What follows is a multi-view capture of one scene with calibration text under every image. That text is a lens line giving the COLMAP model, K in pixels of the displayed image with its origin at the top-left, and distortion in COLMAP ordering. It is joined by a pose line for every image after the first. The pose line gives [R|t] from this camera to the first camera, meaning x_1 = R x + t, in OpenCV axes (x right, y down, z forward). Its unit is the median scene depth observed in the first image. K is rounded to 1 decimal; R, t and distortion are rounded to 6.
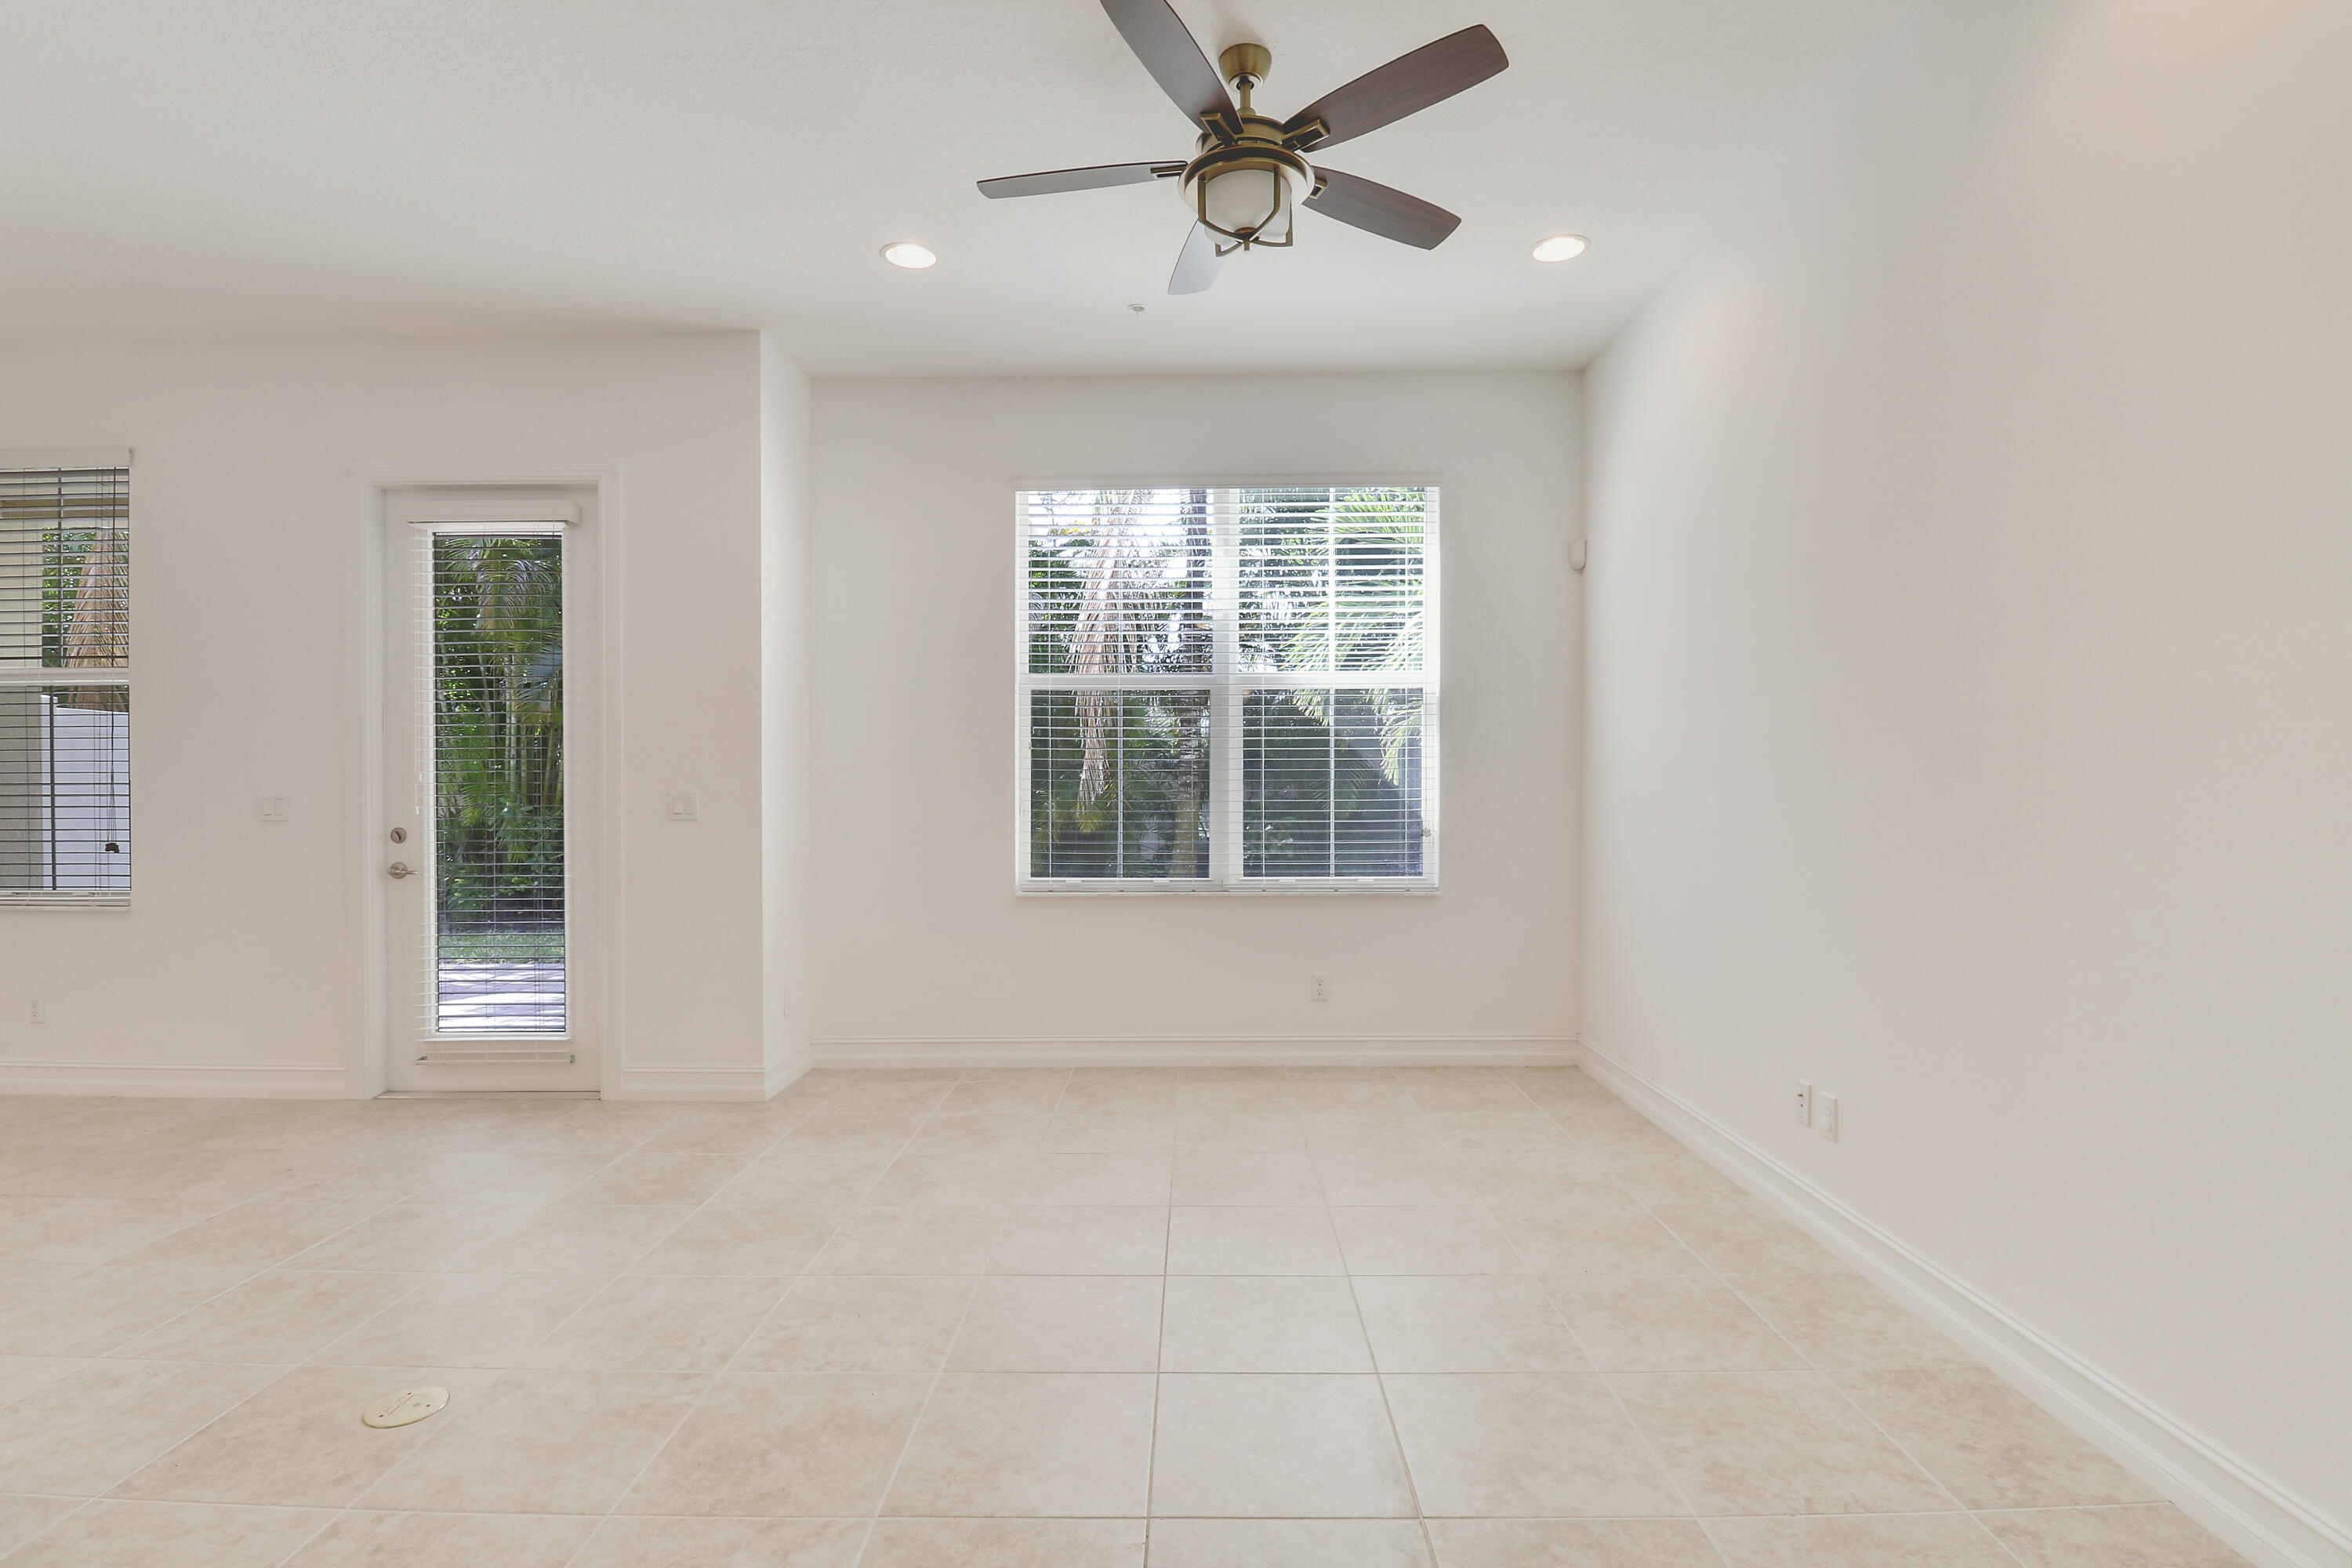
lens RADIAL K [[1105.3, 0, 1176.0], [0, 1105.3, 782.3], [0, 0, 1]] dist [-0.003158, -0.010201]
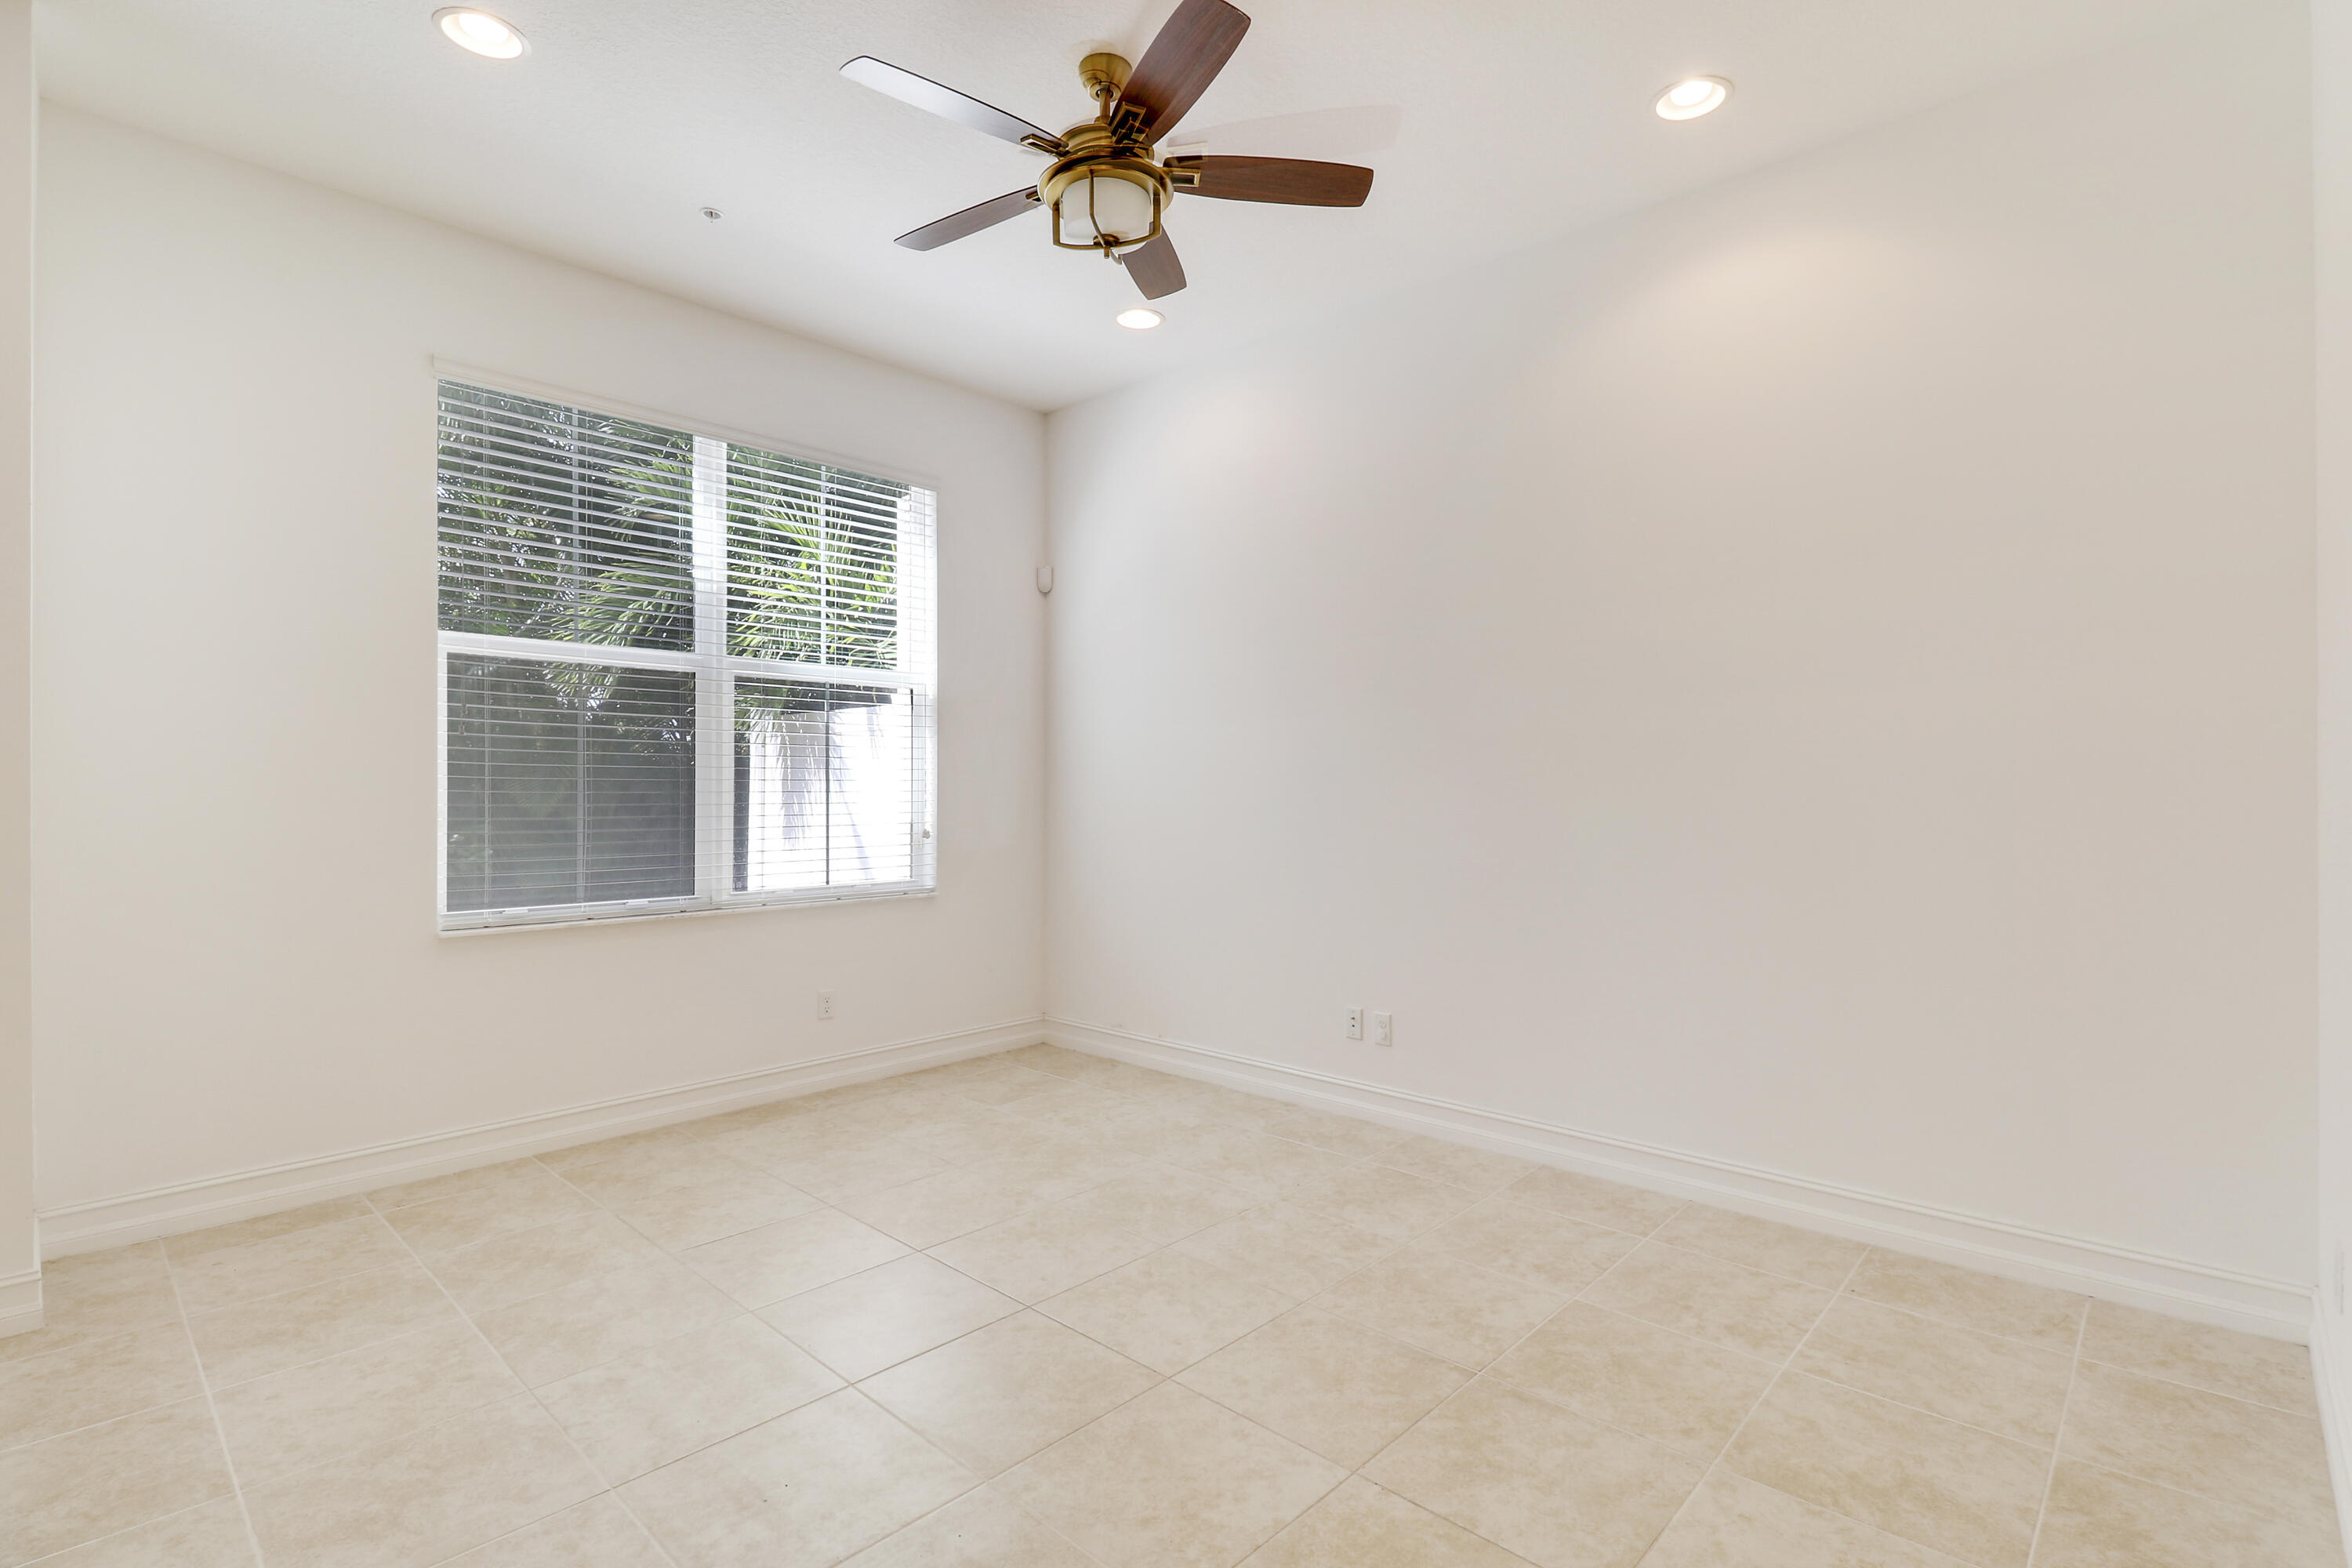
lens RADIAL K [[1097.6, 0, 1175.5], [0, 1097.6, 791.6], [0, 0, 1]] dist [-0.001203, -0.006881]
pose [[0.673803, 0.004047, 0.738900, -0.386876], [-0.001715, 0.999991, -0.003914, 0.010651], [-0.738909, 0.001370, 0.673804, 0.181604]]
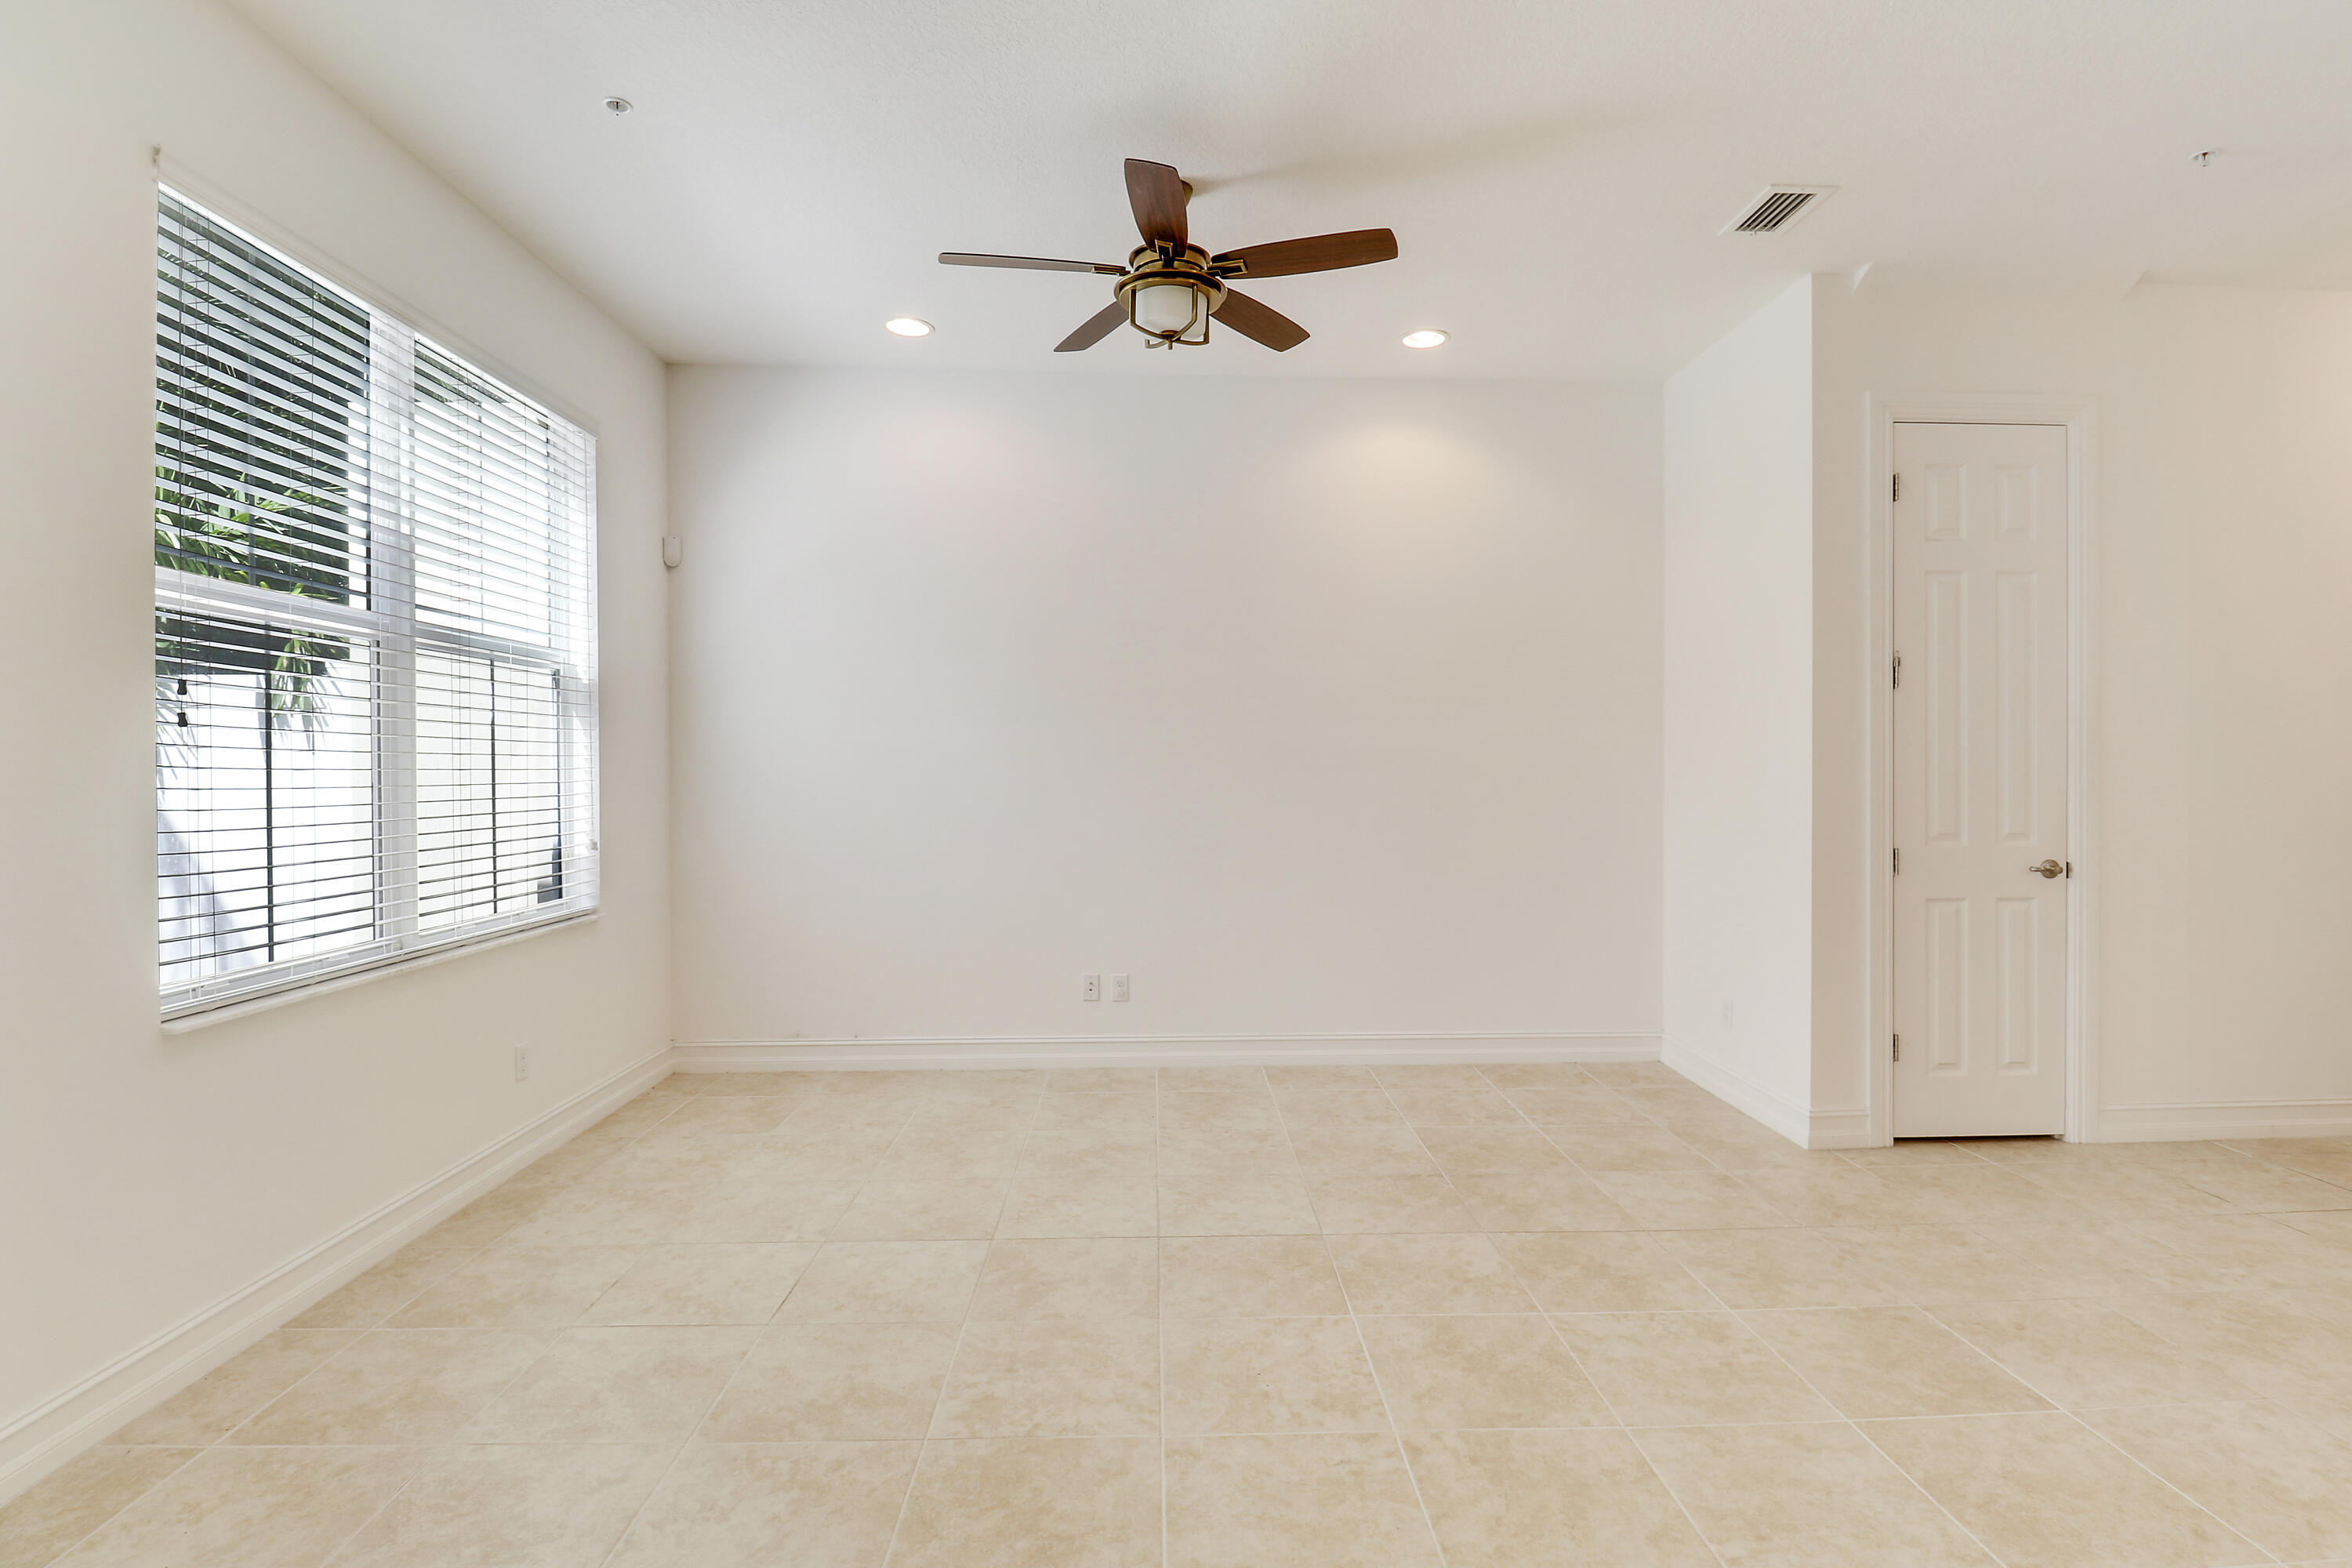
lens RADIAL K [[1131.6, 0, 1184.7], [0, 1131.6, 796.4], [0, 0, 1]] dist [-0.016532, -0.004353]
pose [[-0.049391, -0.023284, 0.998508, -0.711879], [0.002735, 0.999721, 0.023447, -0.012269], [-0.998776, 0.003889, -0.049313, 0.649599]]
